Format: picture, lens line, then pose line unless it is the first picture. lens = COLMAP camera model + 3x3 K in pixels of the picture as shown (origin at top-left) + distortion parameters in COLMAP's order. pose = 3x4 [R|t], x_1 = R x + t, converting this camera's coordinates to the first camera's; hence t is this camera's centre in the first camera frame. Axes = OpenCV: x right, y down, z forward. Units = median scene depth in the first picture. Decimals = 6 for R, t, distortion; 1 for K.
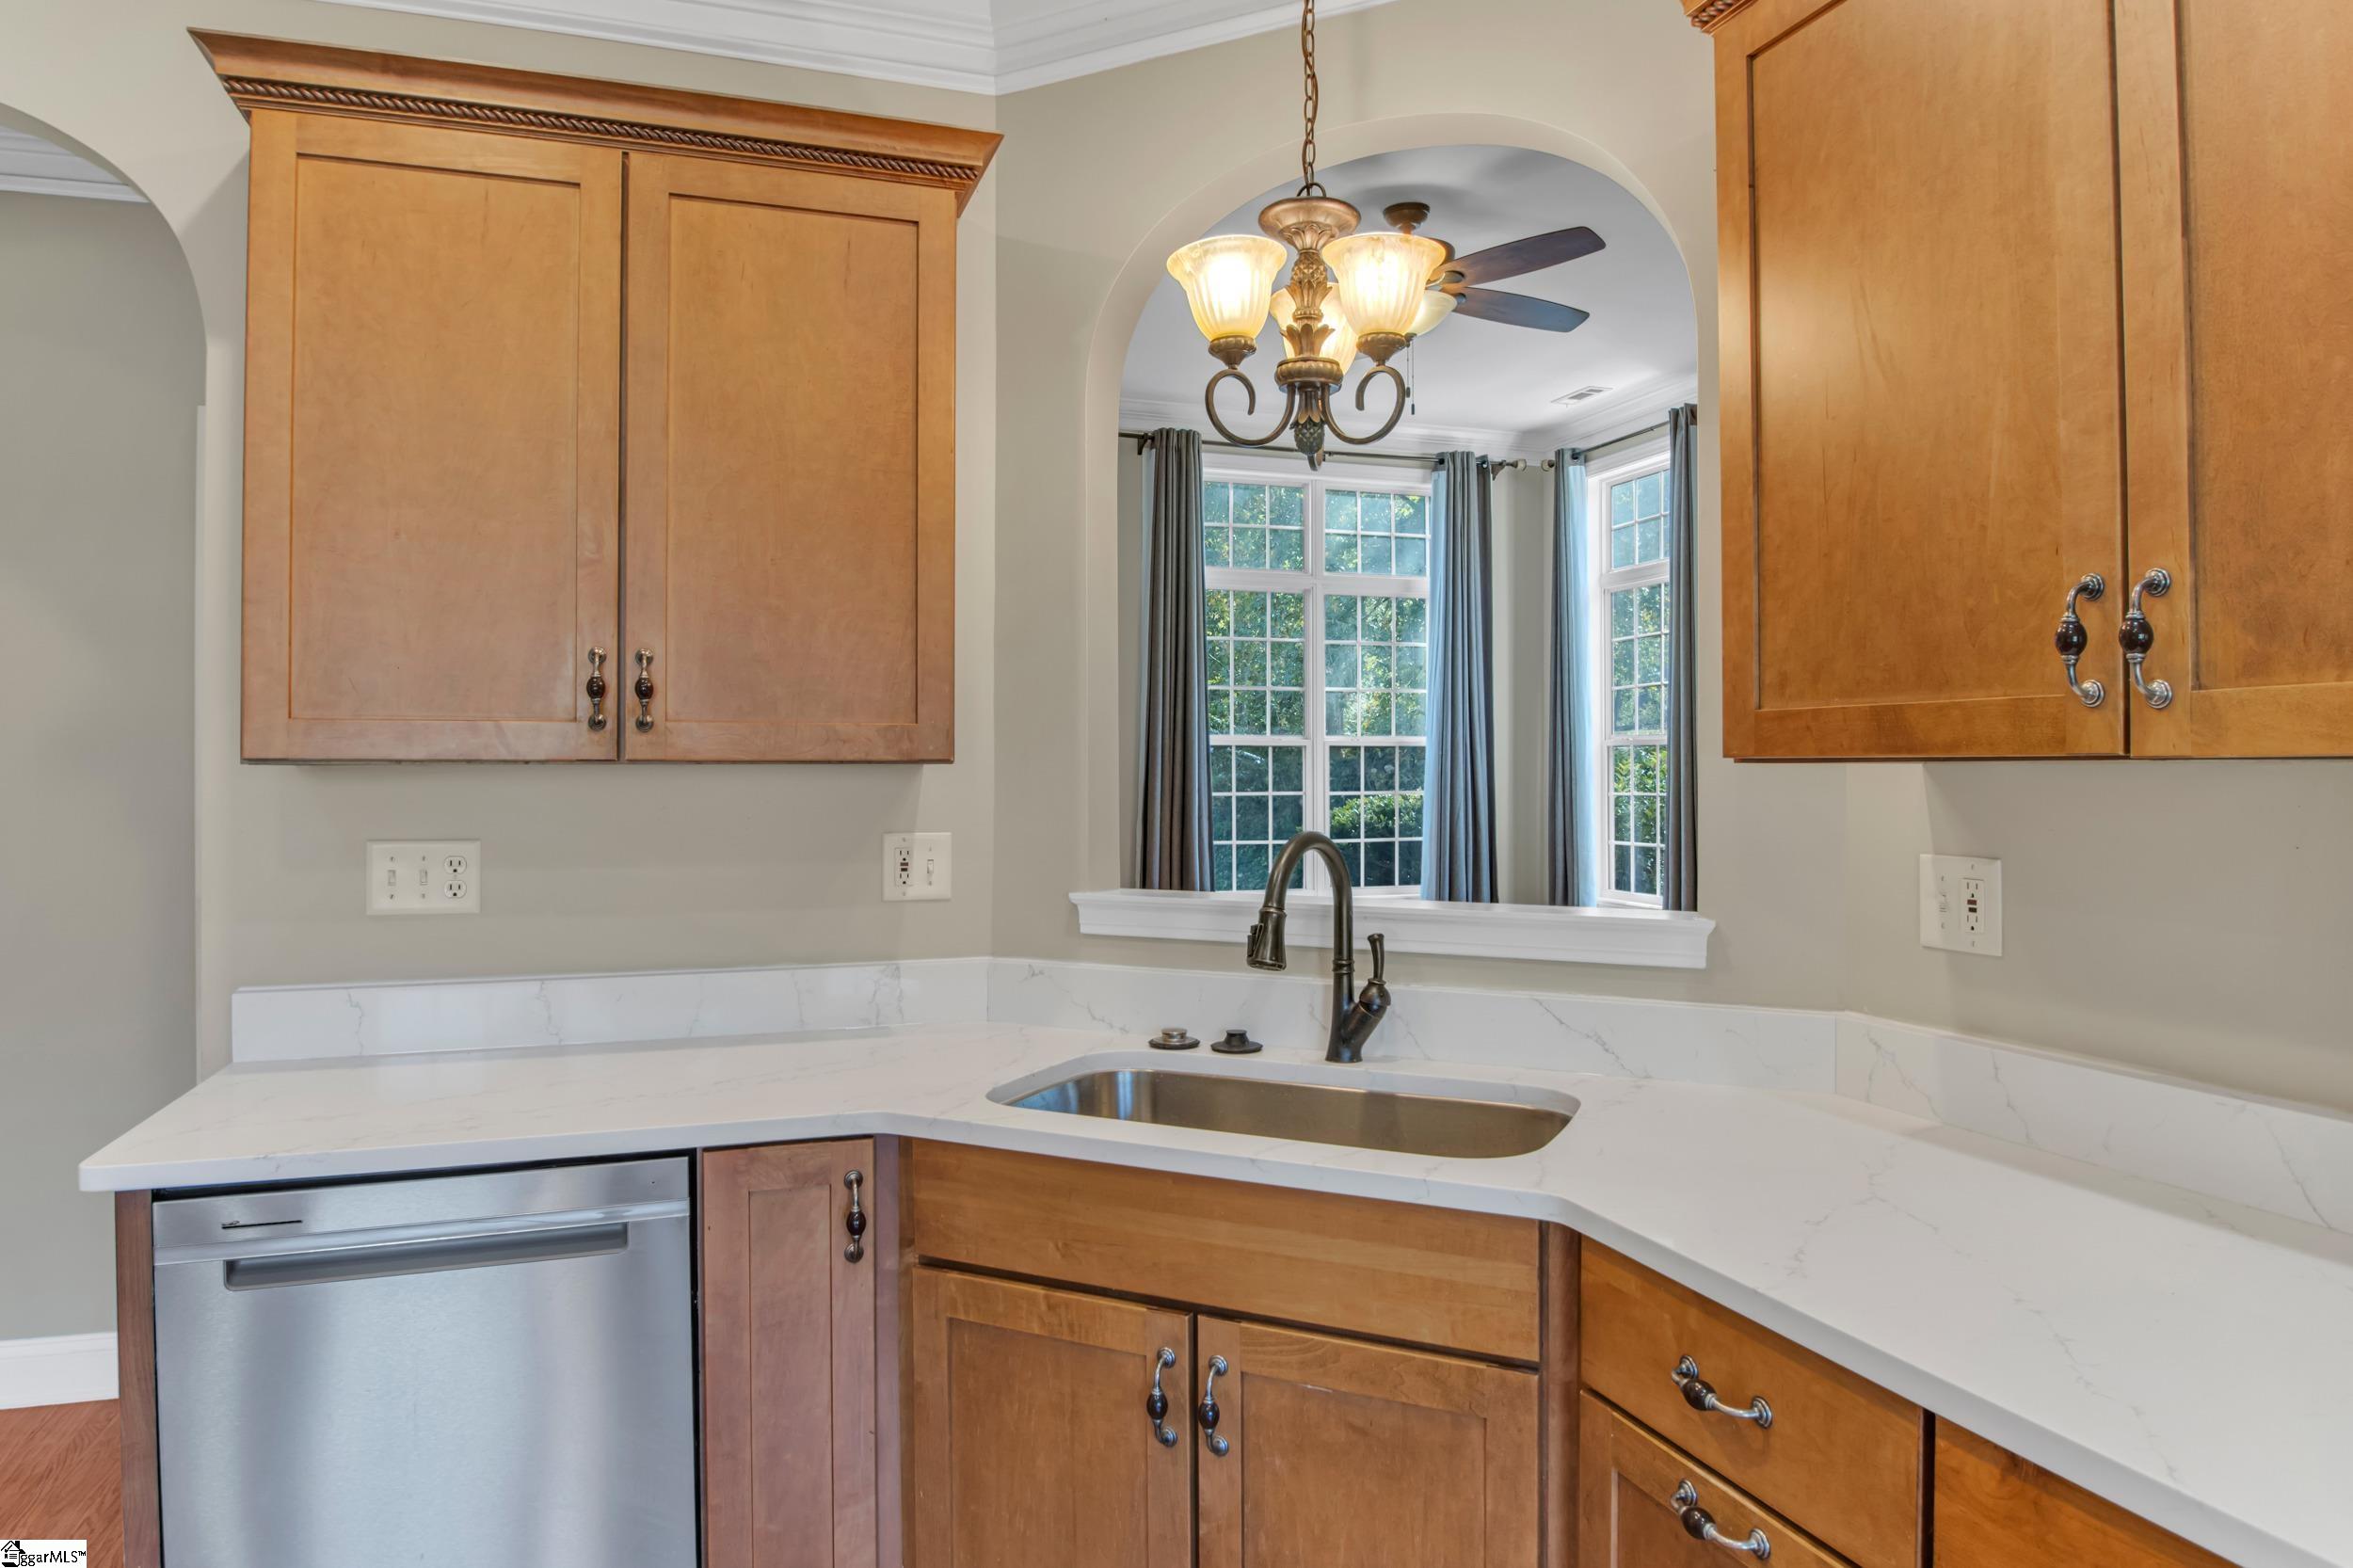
lens RADIAL K [[1440.1, 0, 1199.9], [0, 1440.1, 752.9], [0, 0, 1]] dist [-0.028628, -0.002026]
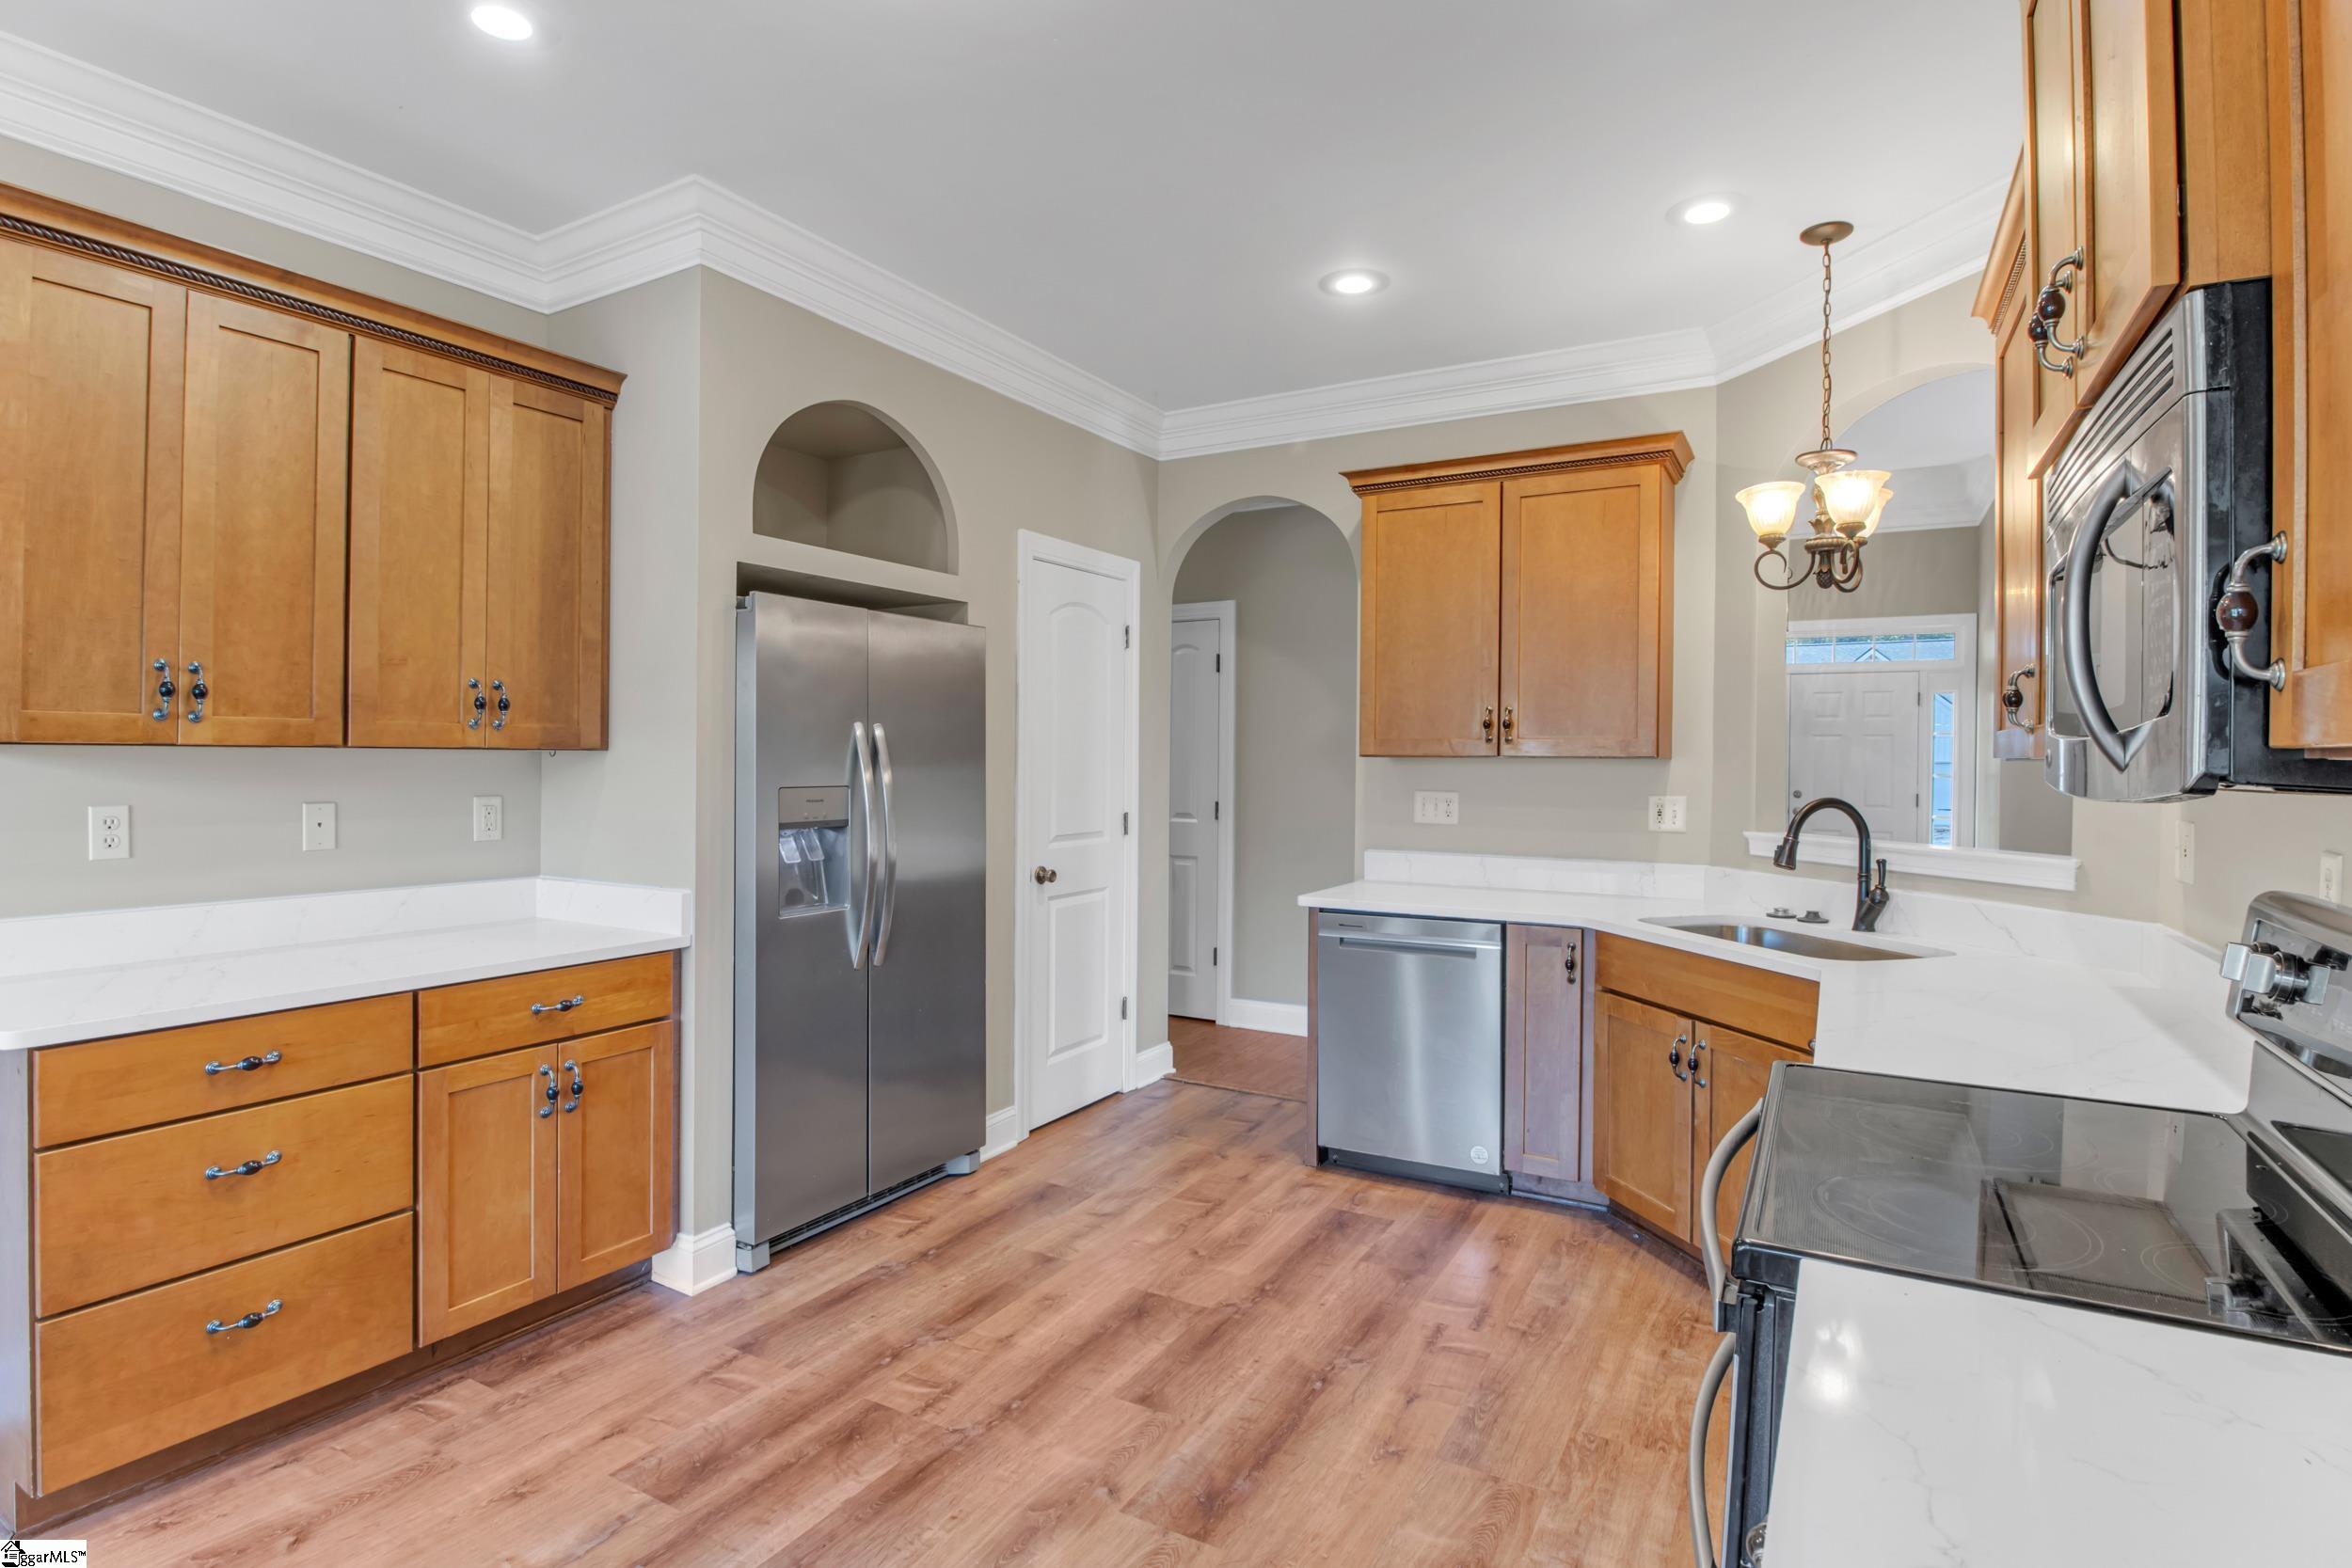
lens RADIAL K [[1154.4, 0, 1189.2], [0, 1154.4, 749.8], [0, 0, 1]] dist [-0.014527, -0.000632]
pose [[0.655679, 0.000198, -0.755040, 0.639127], [0.001881, 0.999996, 0.001897, -0.009490], [0.755038, -0.002664, 0.655676, -0.547382]]
